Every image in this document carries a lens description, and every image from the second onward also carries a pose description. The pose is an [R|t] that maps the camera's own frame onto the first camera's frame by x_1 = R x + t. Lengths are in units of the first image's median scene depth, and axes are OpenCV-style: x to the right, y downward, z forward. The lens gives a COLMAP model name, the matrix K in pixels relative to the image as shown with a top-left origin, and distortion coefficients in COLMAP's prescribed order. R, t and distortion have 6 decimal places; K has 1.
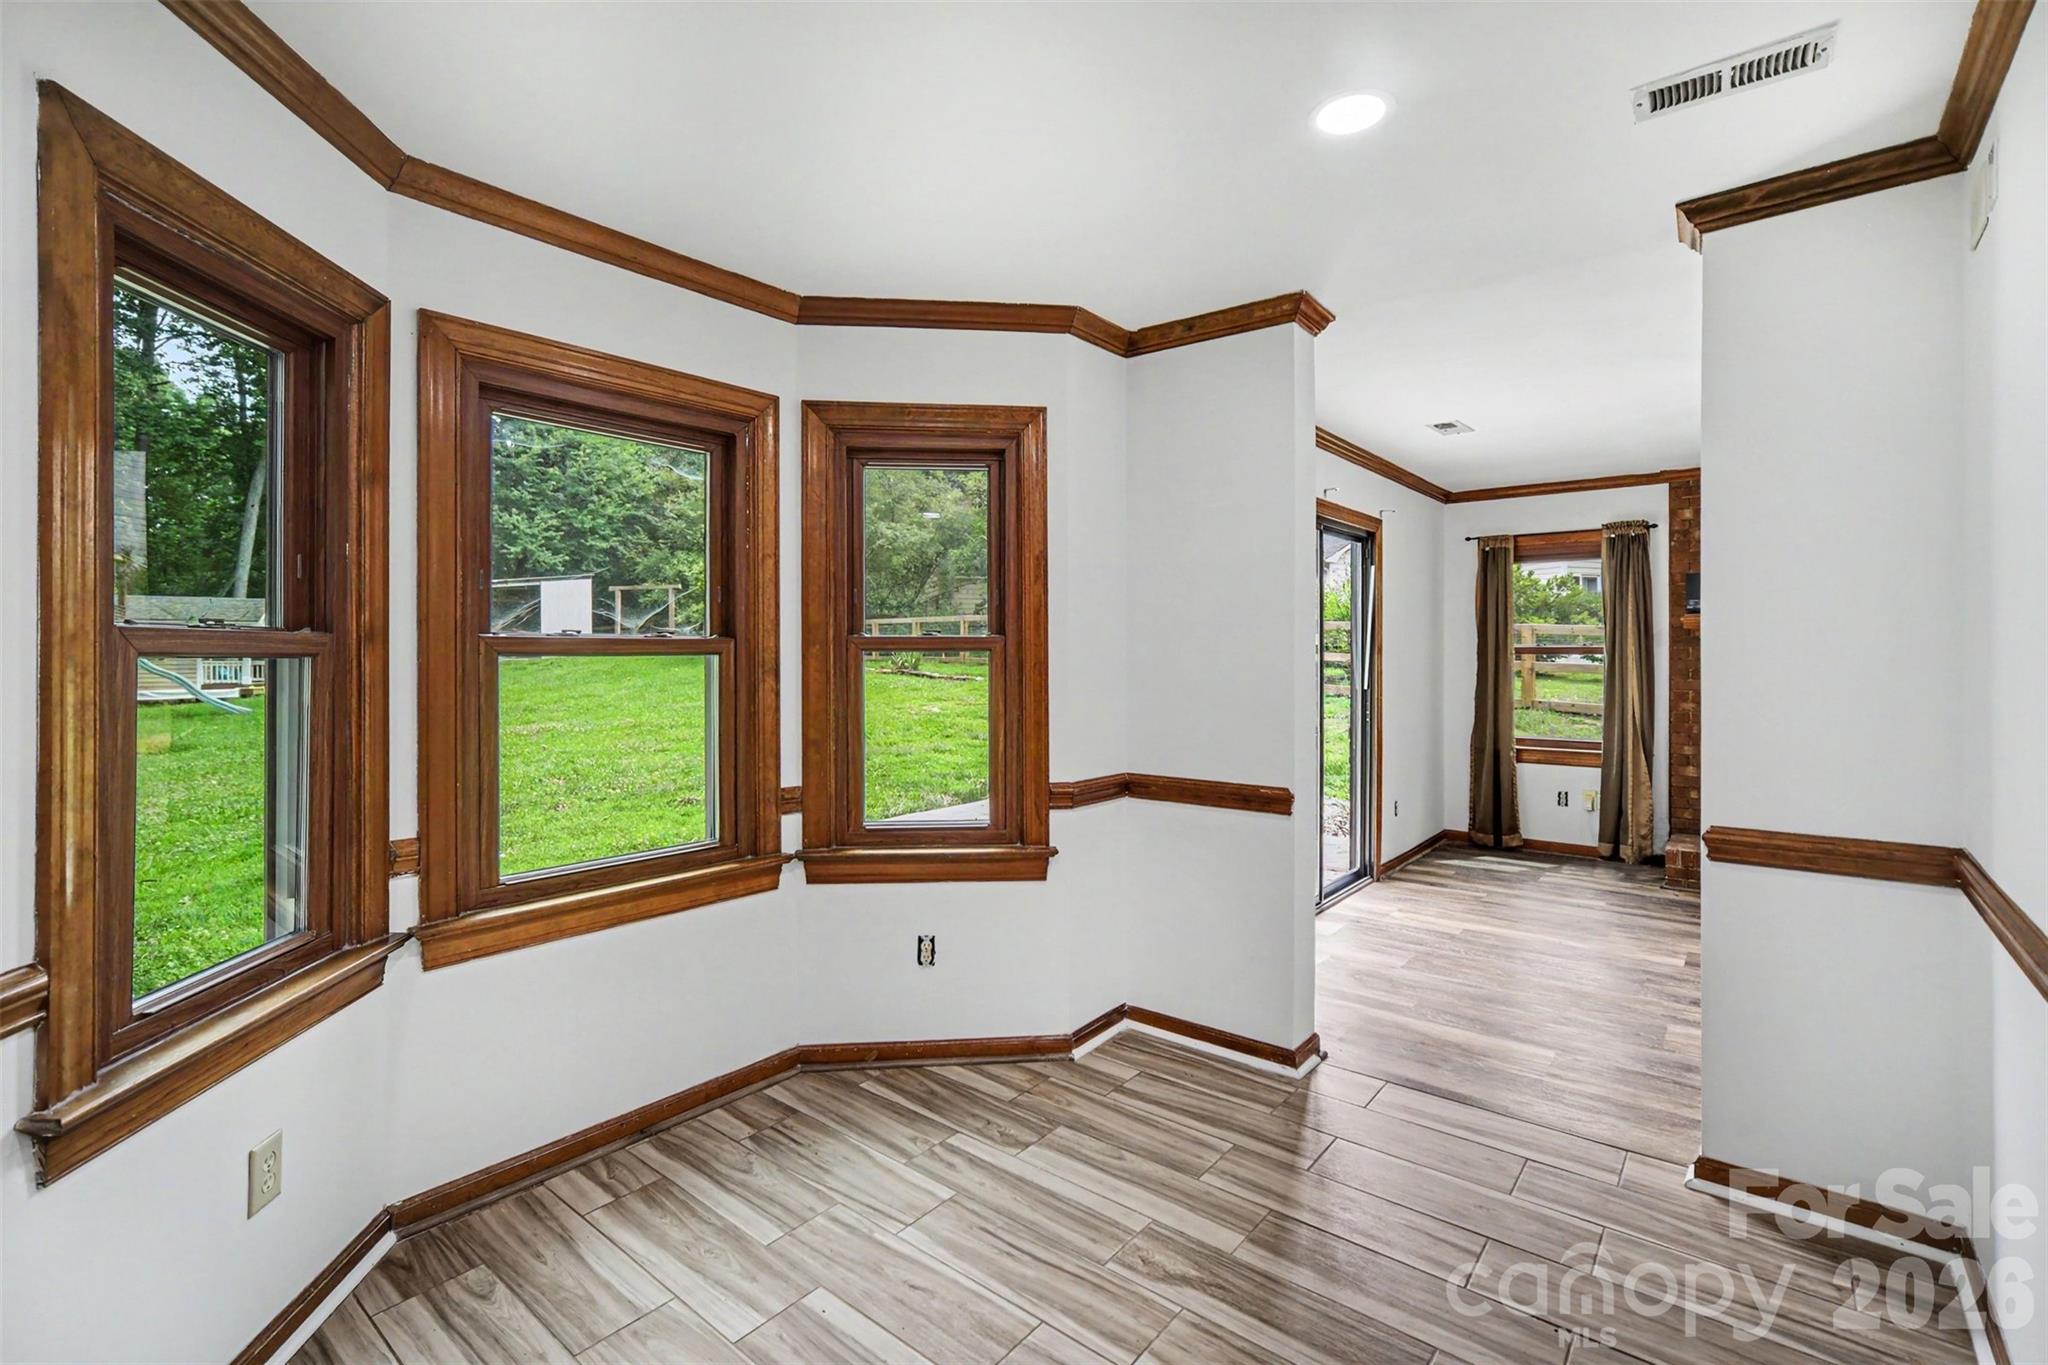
lens RADIAL K [[910.6, 0, 1024.8], [0, 910.6, 657.9], [0, 0, 1]] dist [-0.002186, -0.000145]
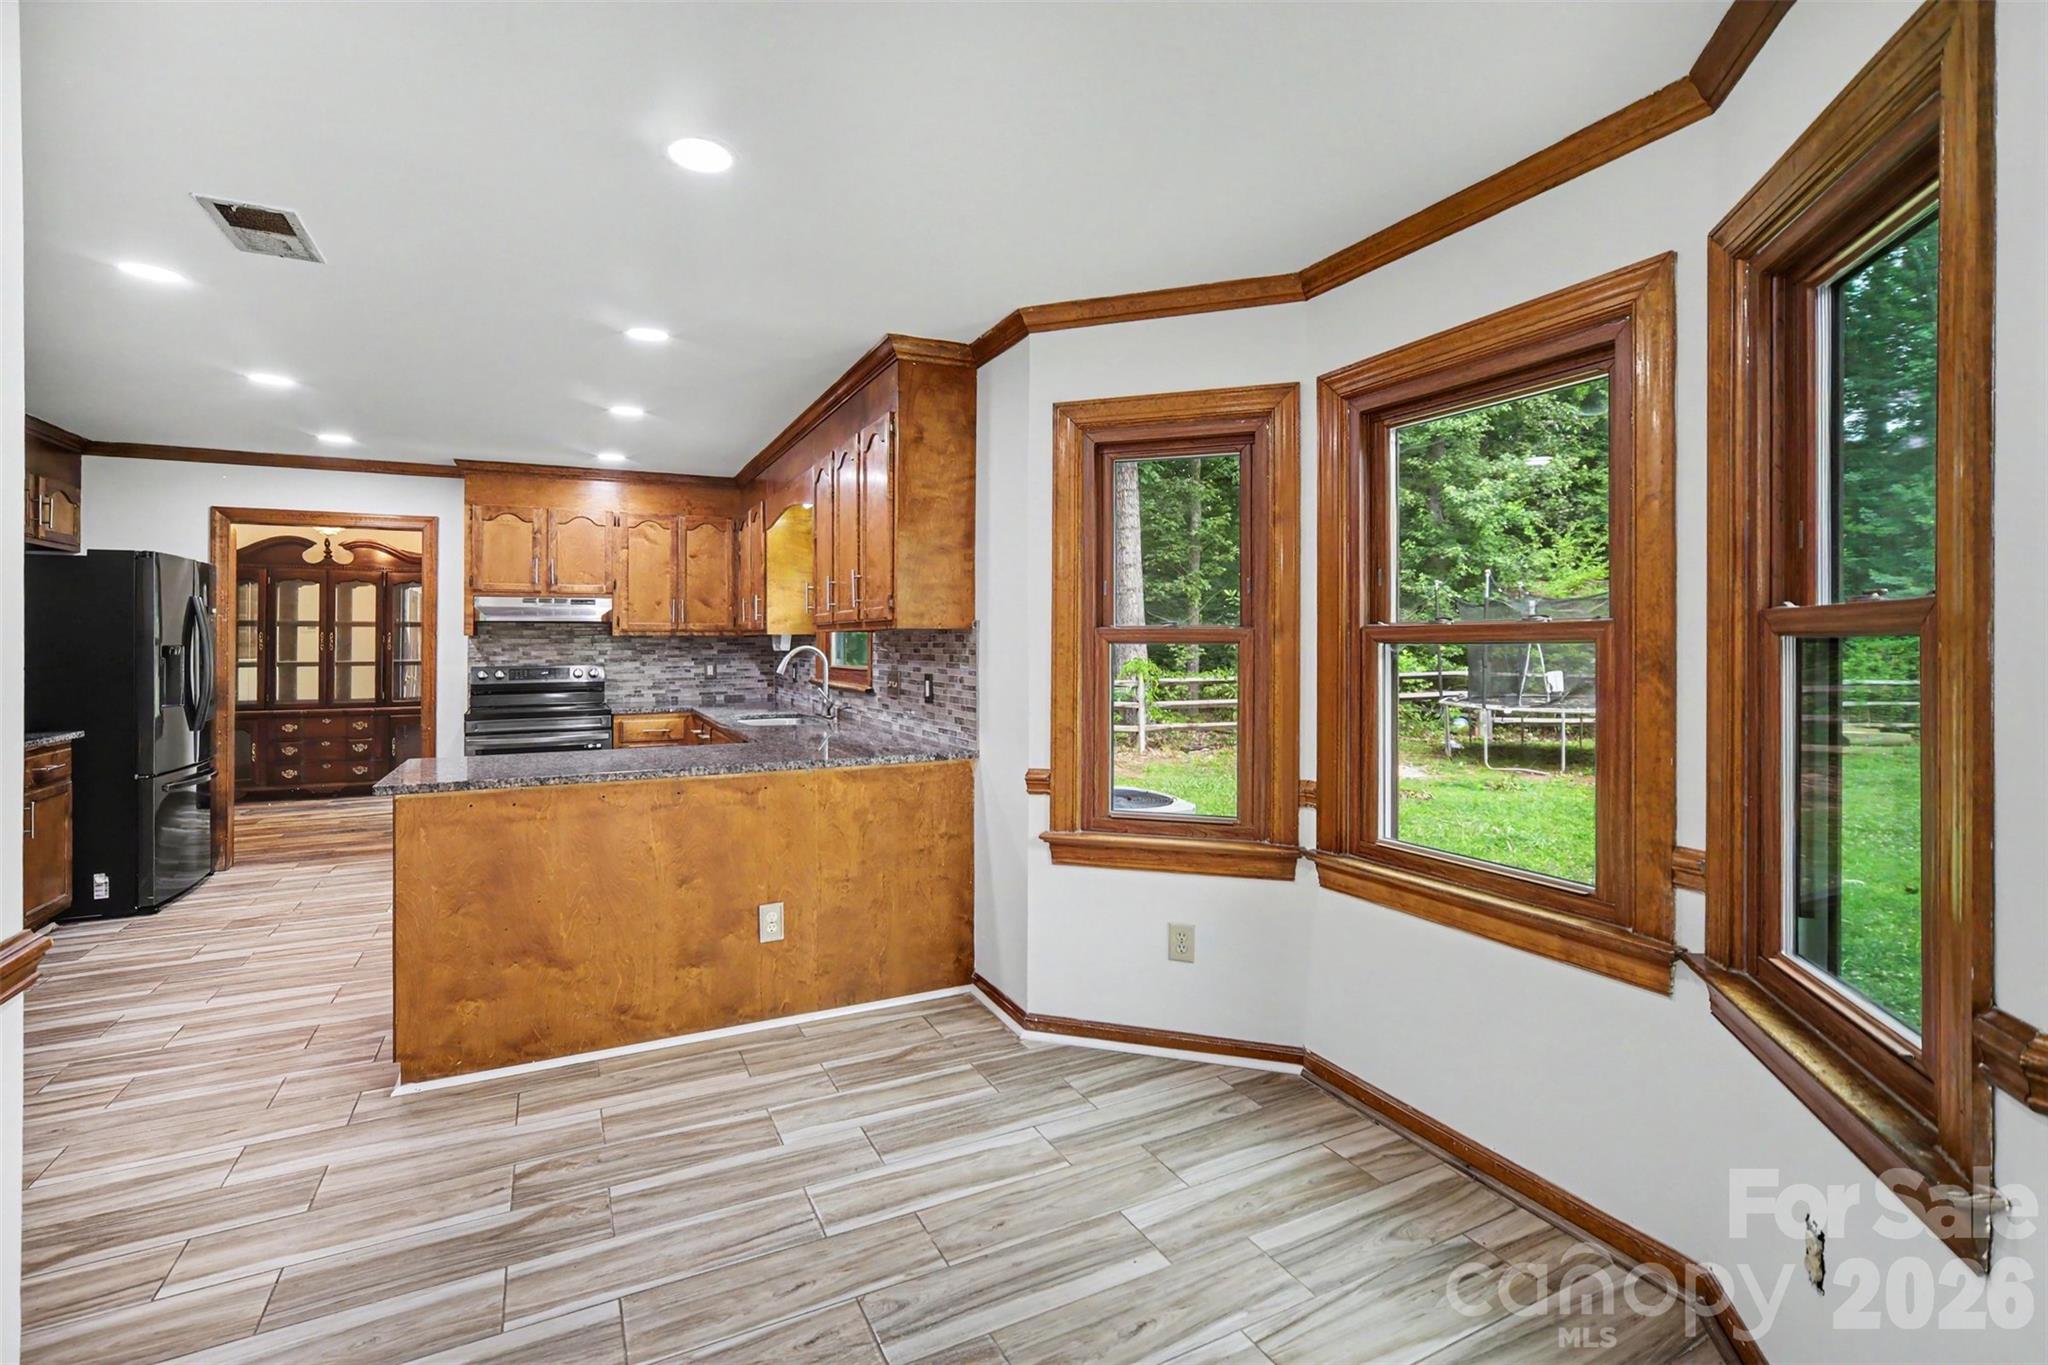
lens RADIAL K [[894.2, 0, 1032.0], [0, 894.2, 644.1], [0, 0, 1]] dist [-0.000260, 0.000949]
pose [[-0.379897, -0.003268, -0.925023, 0.532523], [-0.007292, 0.999973, -0.000538, 0.002486], [0.925000, 0.006541, -0.379911, 0.866044]]
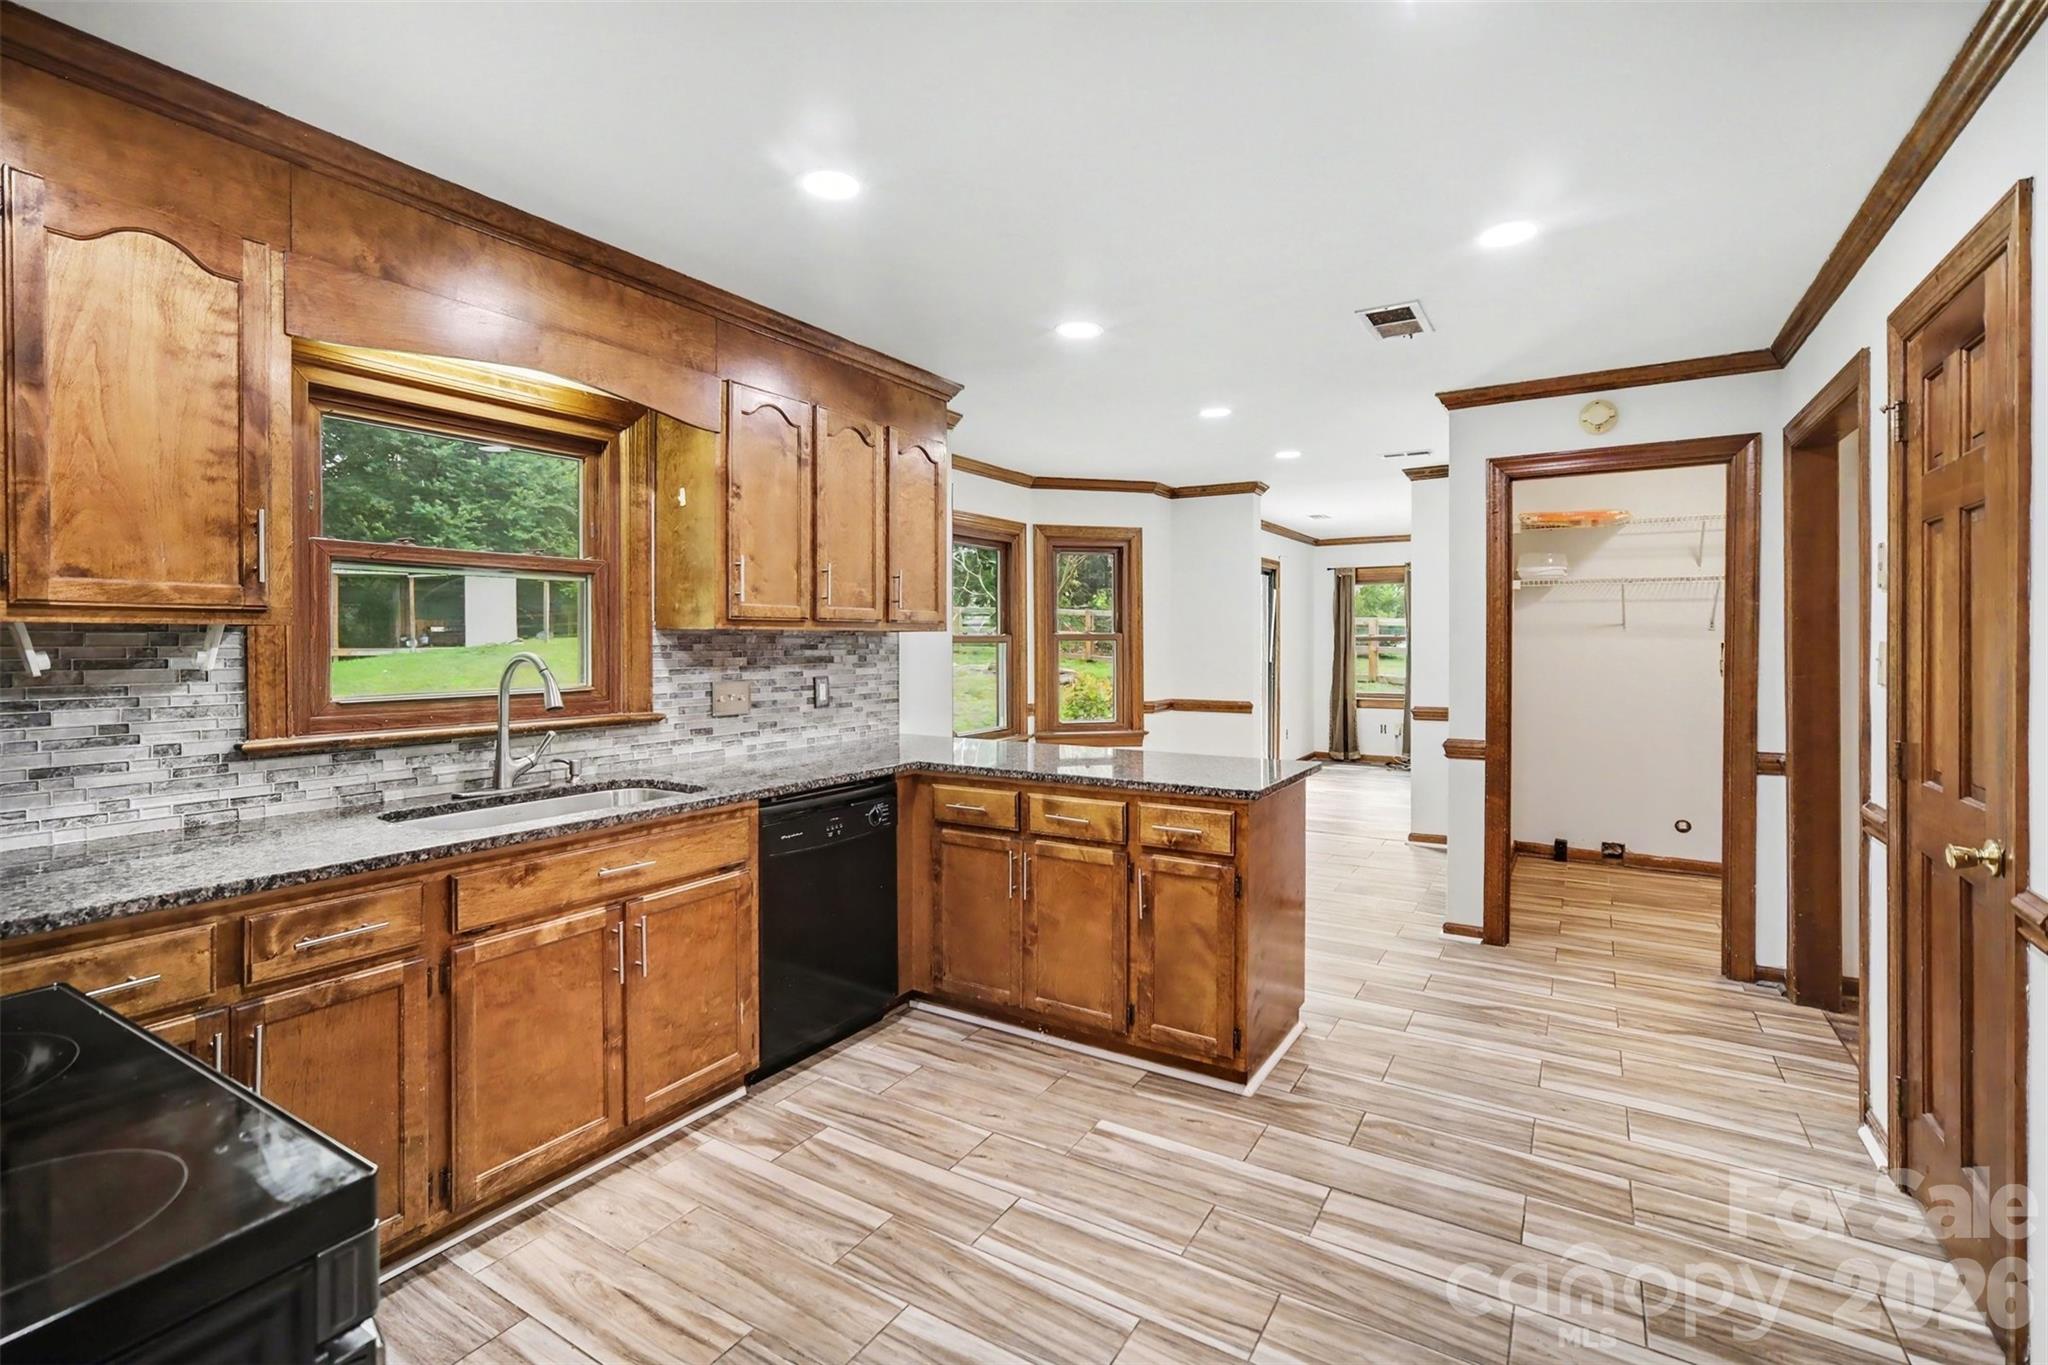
lens RADIAL K [[894.2, 0, 1032.0], [0, 894.2, 644.1], [0, 0, 1]] dist [-0.000260, 0.000949]
pose [[0.991436, -0.002939, 0.130560, -0.512582], [0.003152, 0.999994, -0.001424, 0.003708], [-0.130555, 0.001823, 0.991439, -1.070186]]
